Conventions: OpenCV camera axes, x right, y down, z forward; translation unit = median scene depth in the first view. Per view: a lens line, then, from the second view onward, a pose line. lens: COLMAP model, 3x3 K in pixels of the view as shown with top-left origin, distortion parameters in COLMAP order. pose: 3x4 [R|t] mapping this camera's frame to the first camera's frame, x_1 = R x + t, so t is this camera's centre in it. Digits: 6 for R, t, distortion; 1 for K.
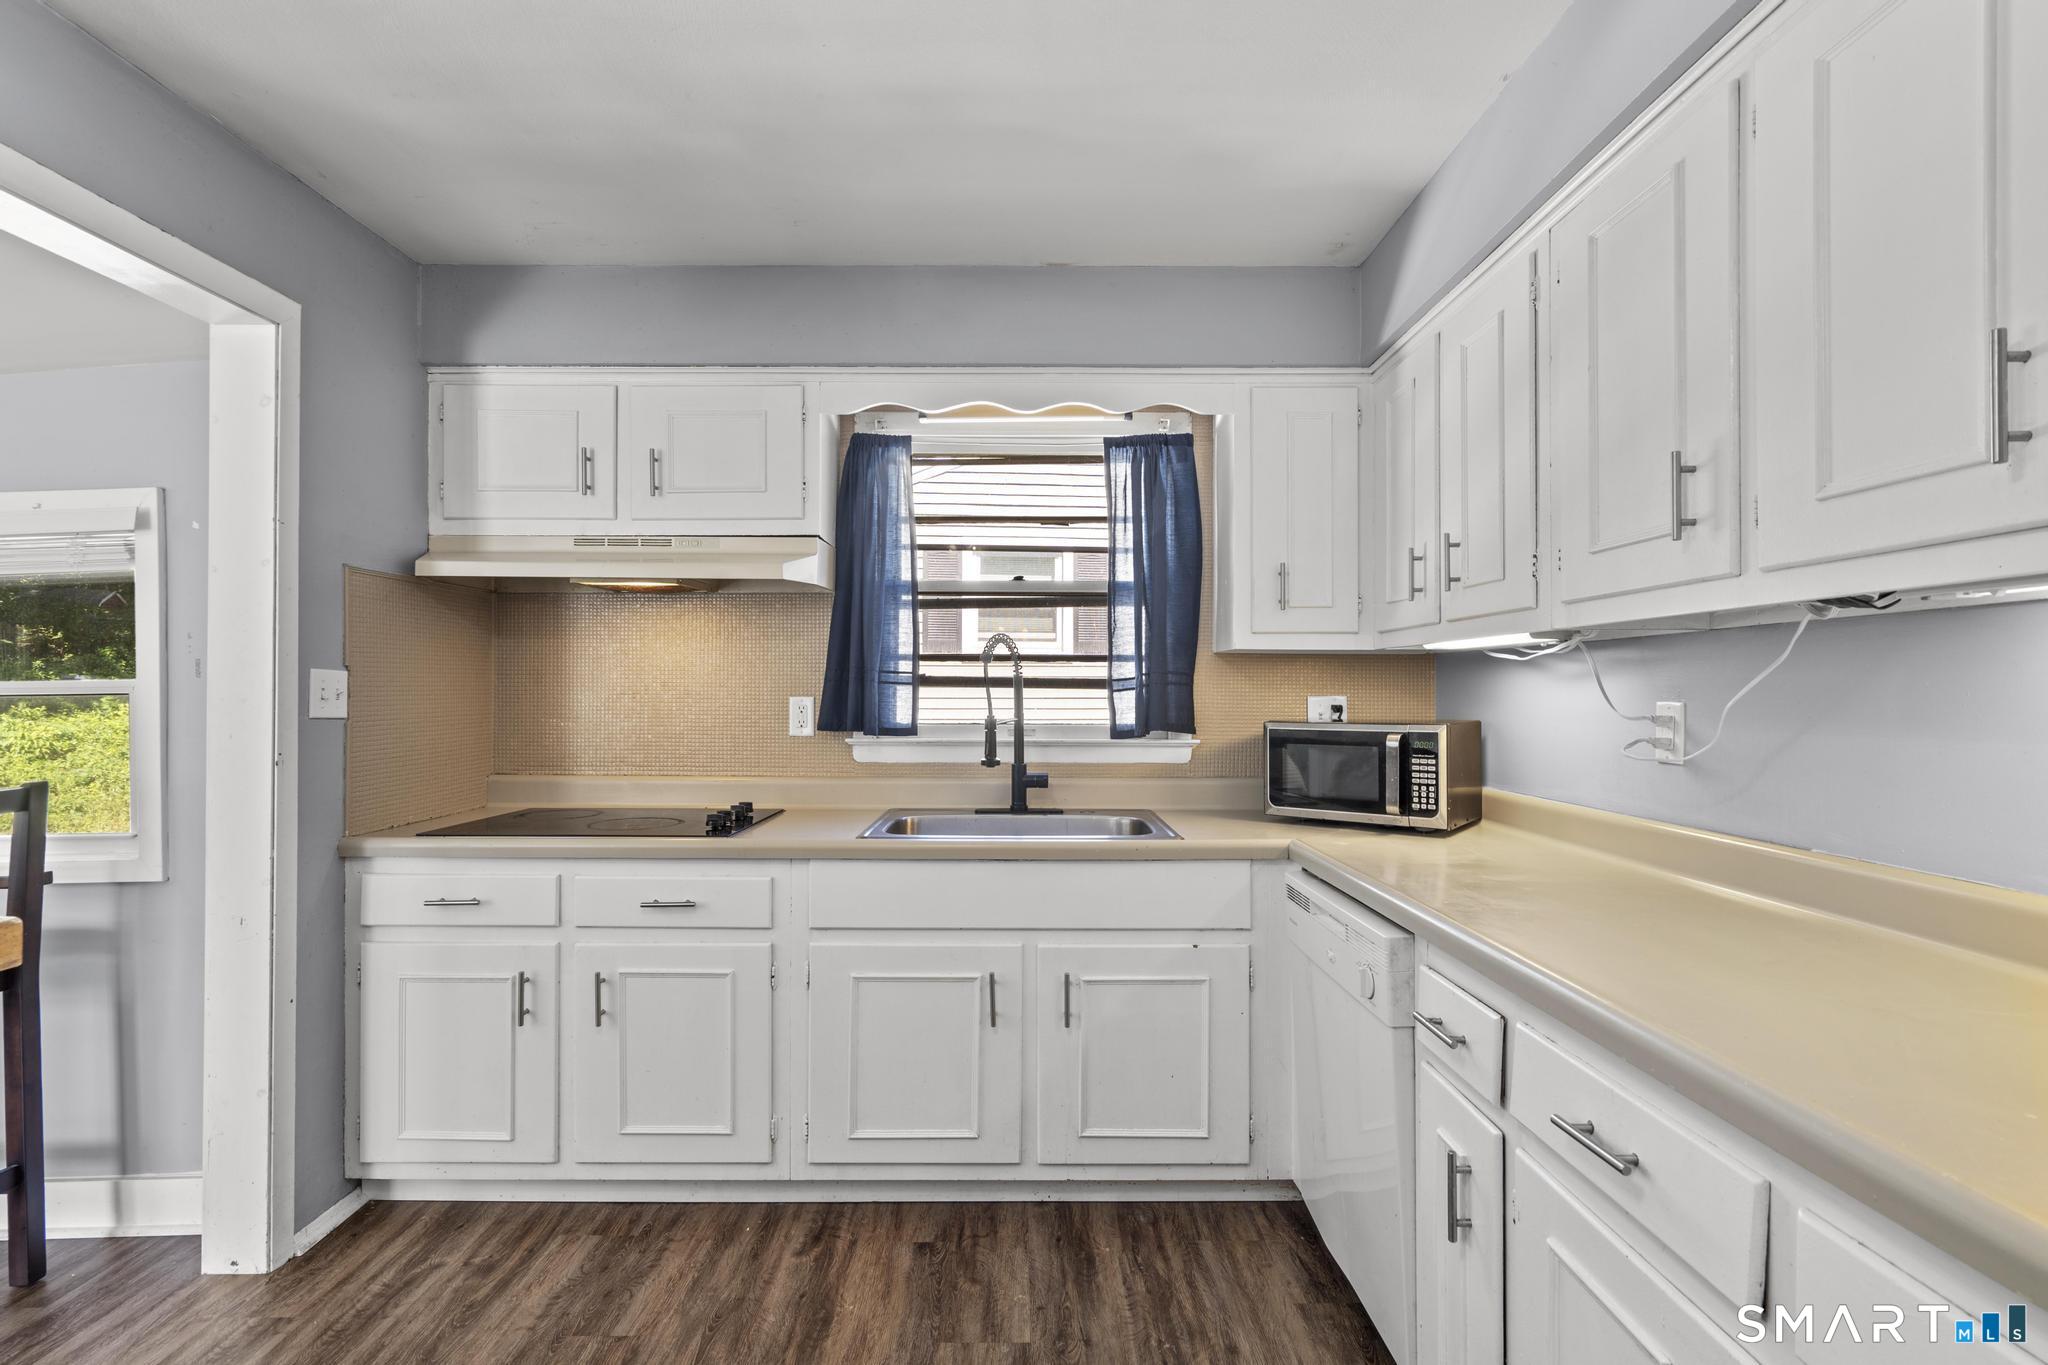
lens RADIAL K [[925.5, 0, 1023.2], [0, 925.5, 687.7], [0, 0, 1]] dist [-0.003314, 0.003761]
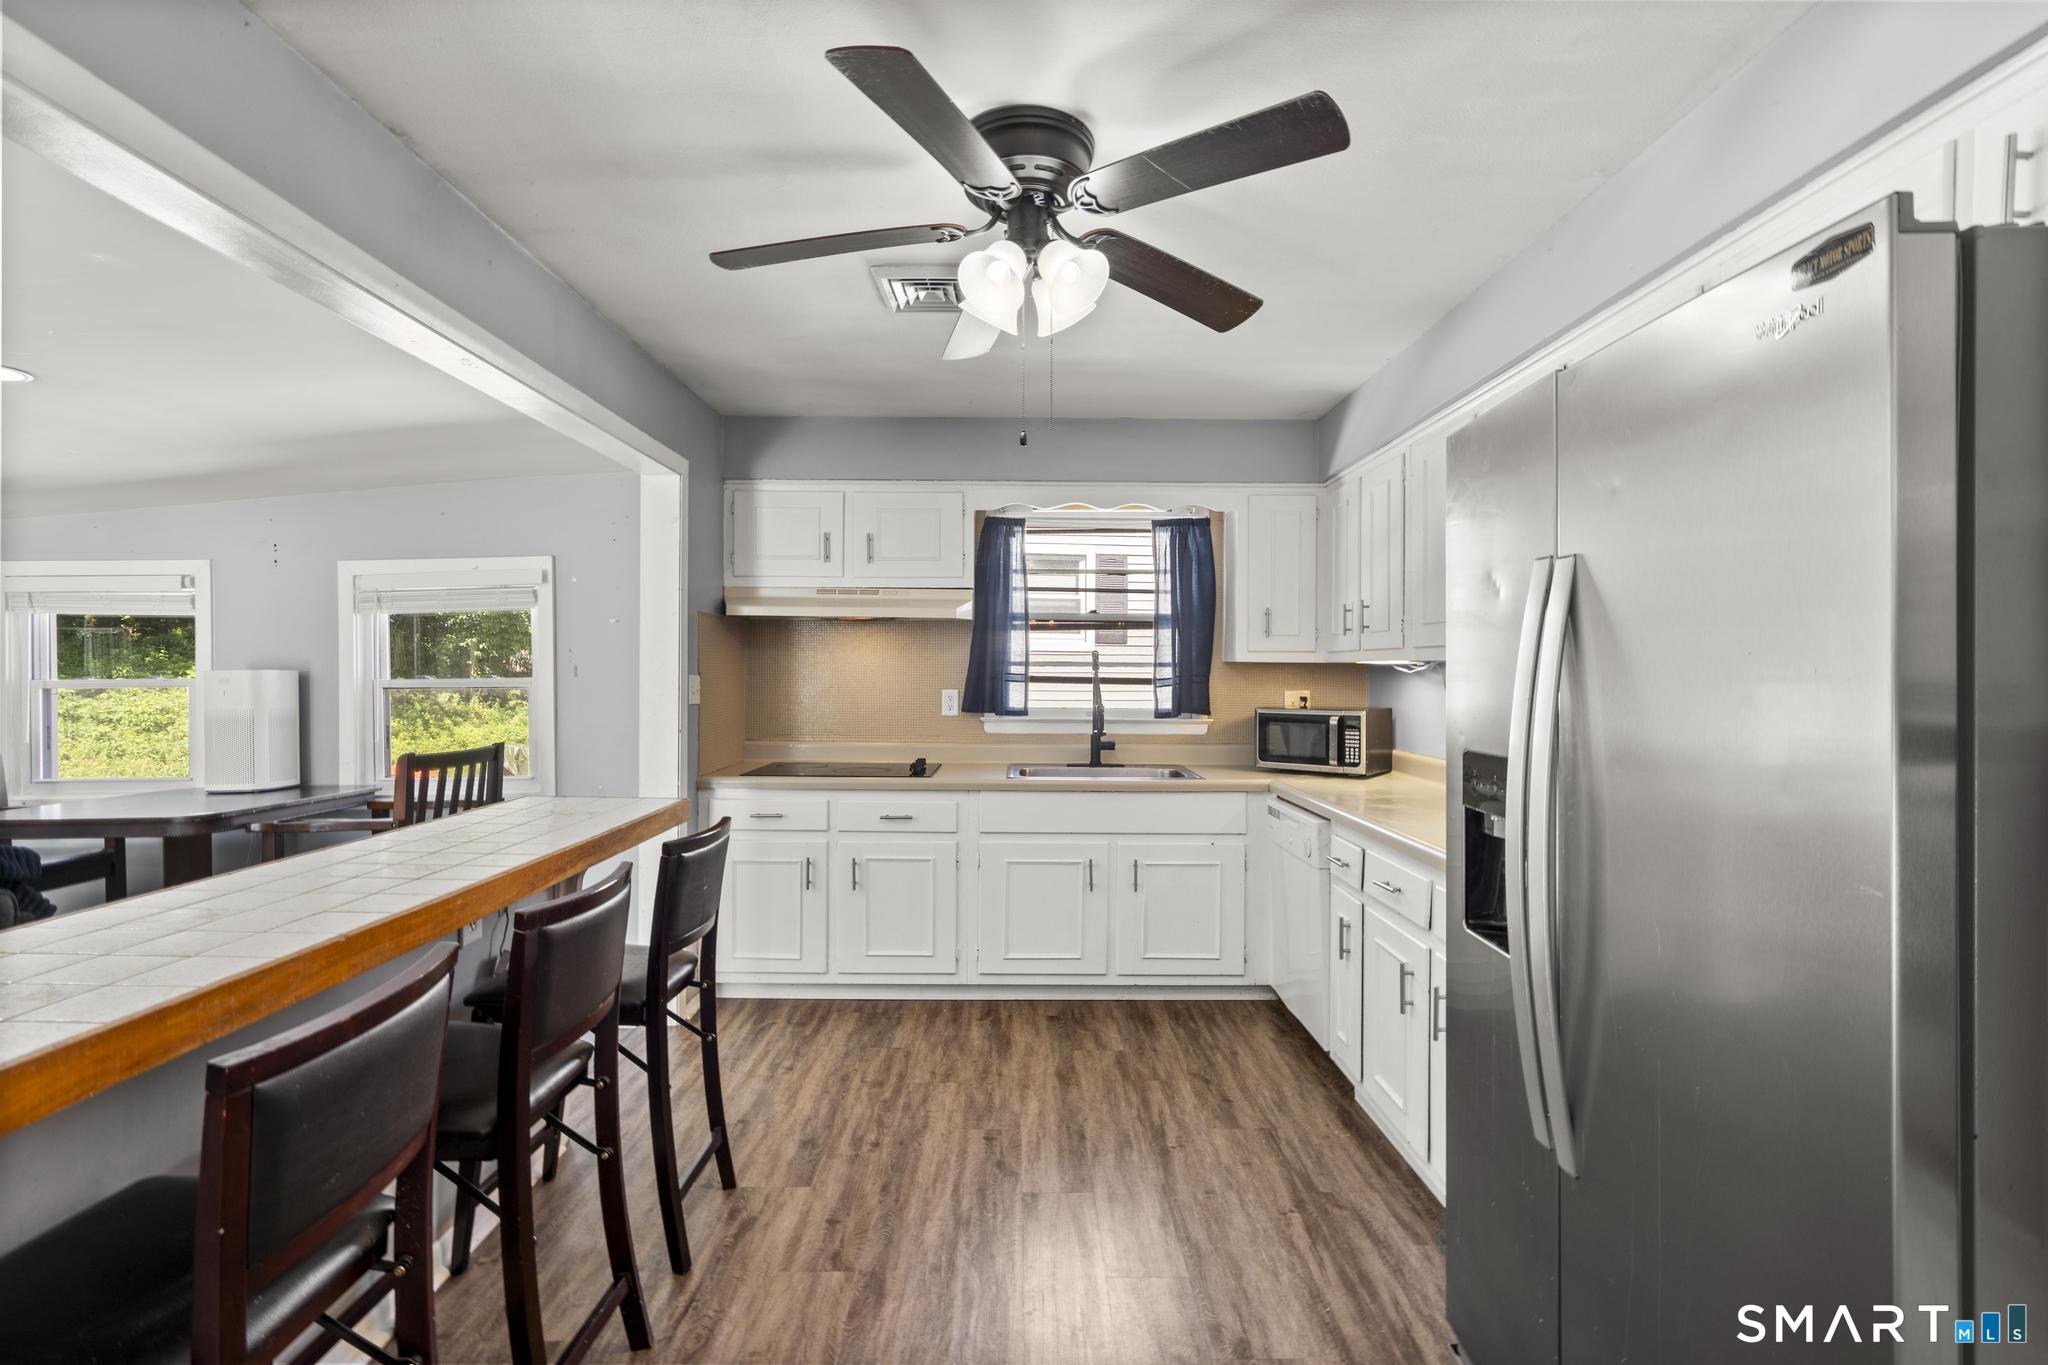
lens RADIAL K [[925.5, 0, 1028.6], [0, 925.5, 676.6], [0, 0, 1]] dist [-0.003314, 0.003761]
pose [[0.999958, 0.004074, 0.008207, -0.152508], [-0.004180, 0.999908, 0.012938, -0.038588], [-0.008154, -0.012972, 0.999883, -0.625379]]
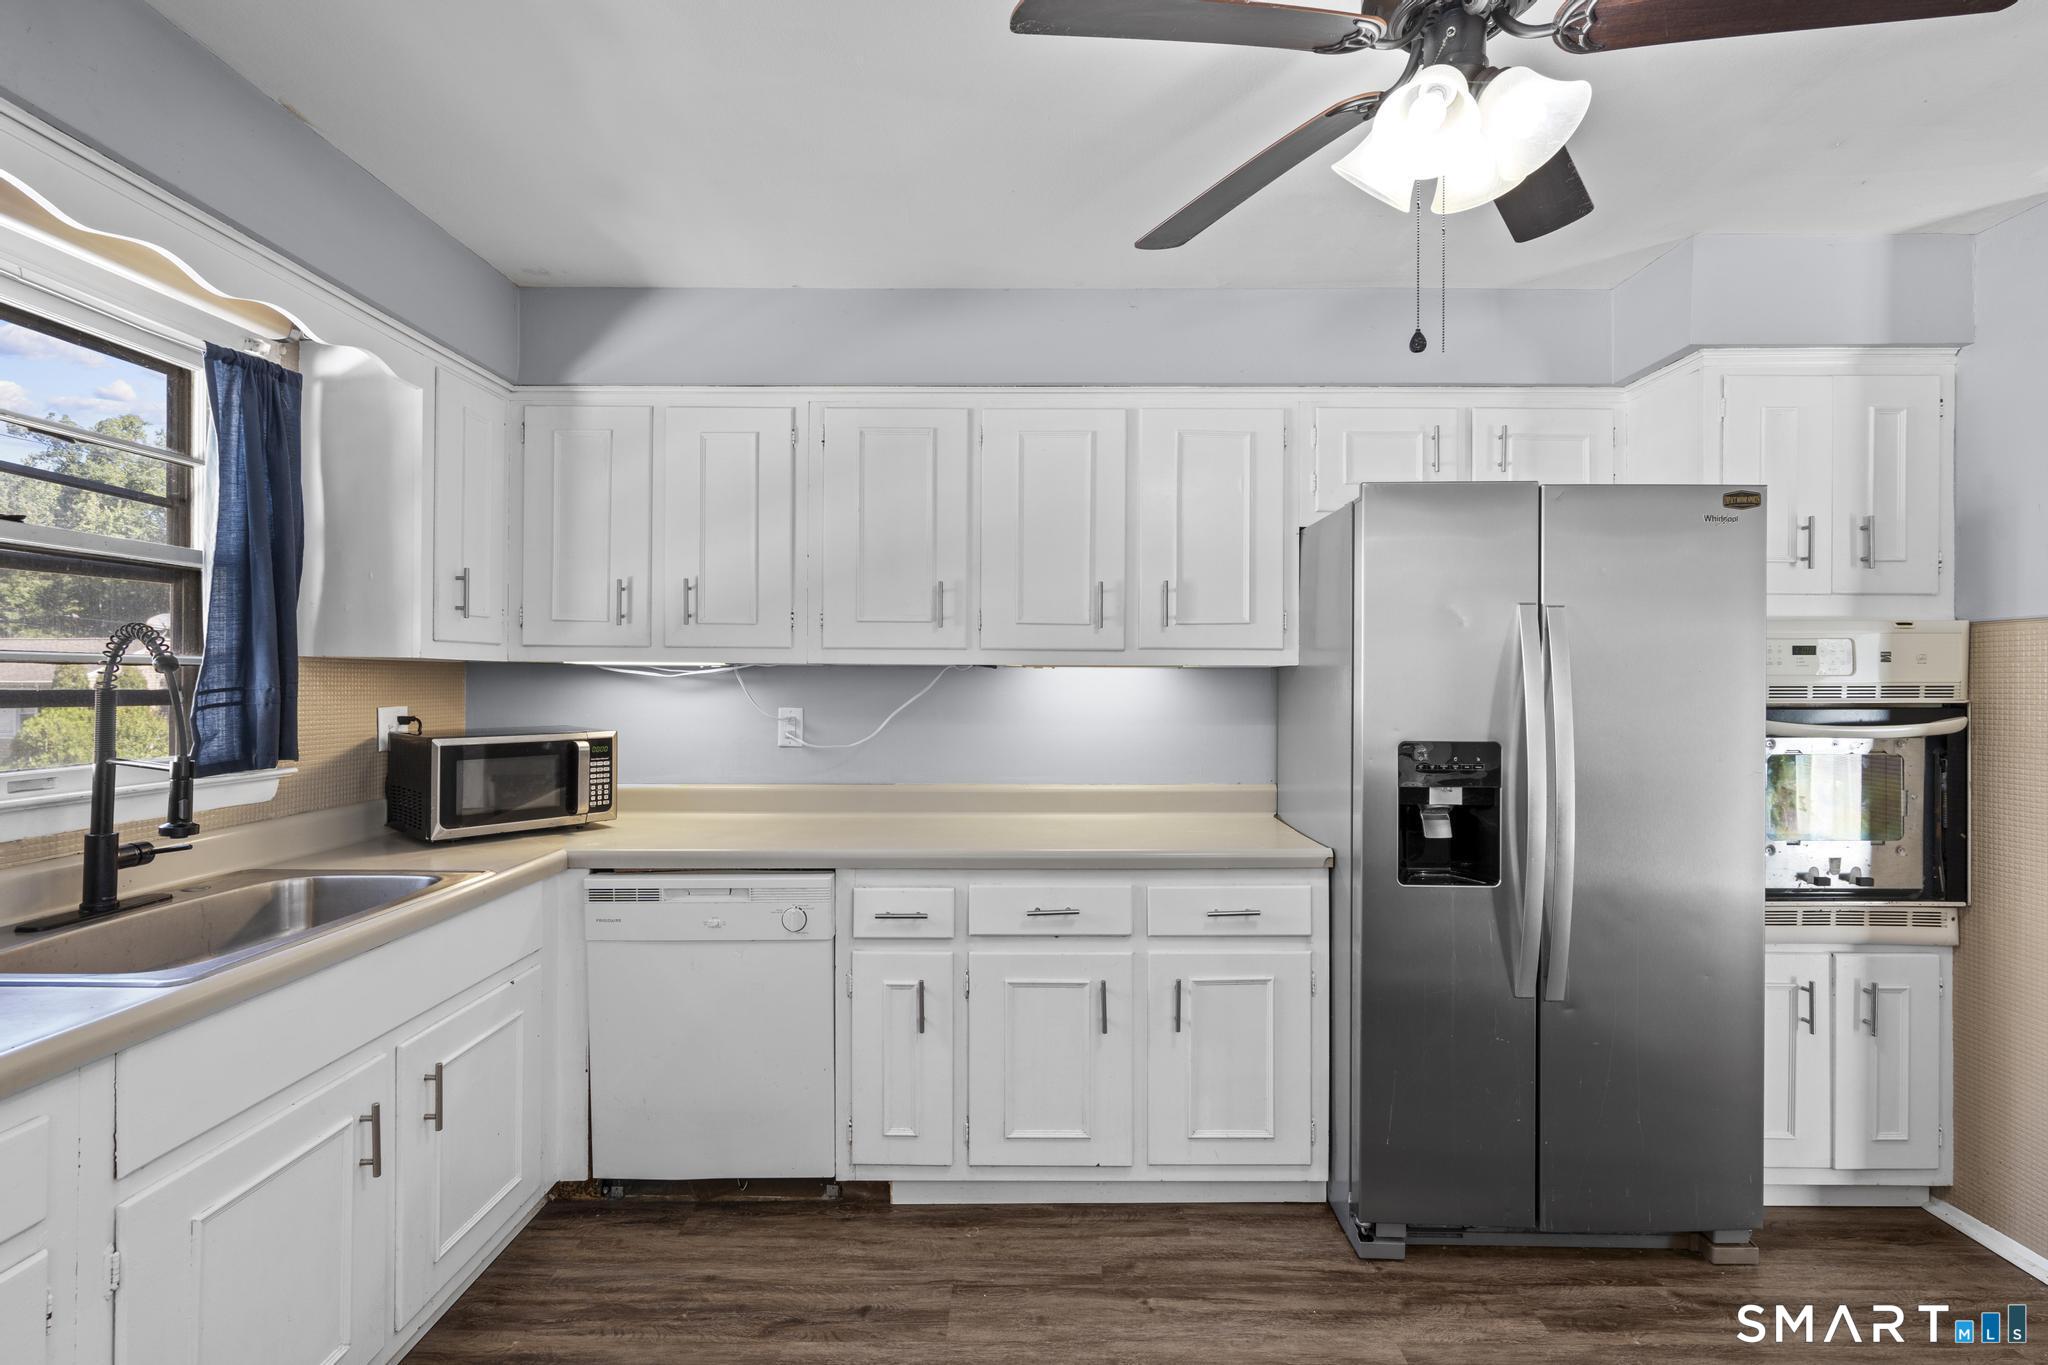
lens RADIAL K [[959.8, 0, 1026.4], [0, 959.8, 677.9], [0, 0, 1]] dist [-0.001860, 0.000911]
pose [[0.004242, 0.003565, 0.999985, -0.749100], [-0.010940, 0.999934, -0.003519, -0.028162], [-0.999931, -0.010925, 0.004281, 0.465411]]
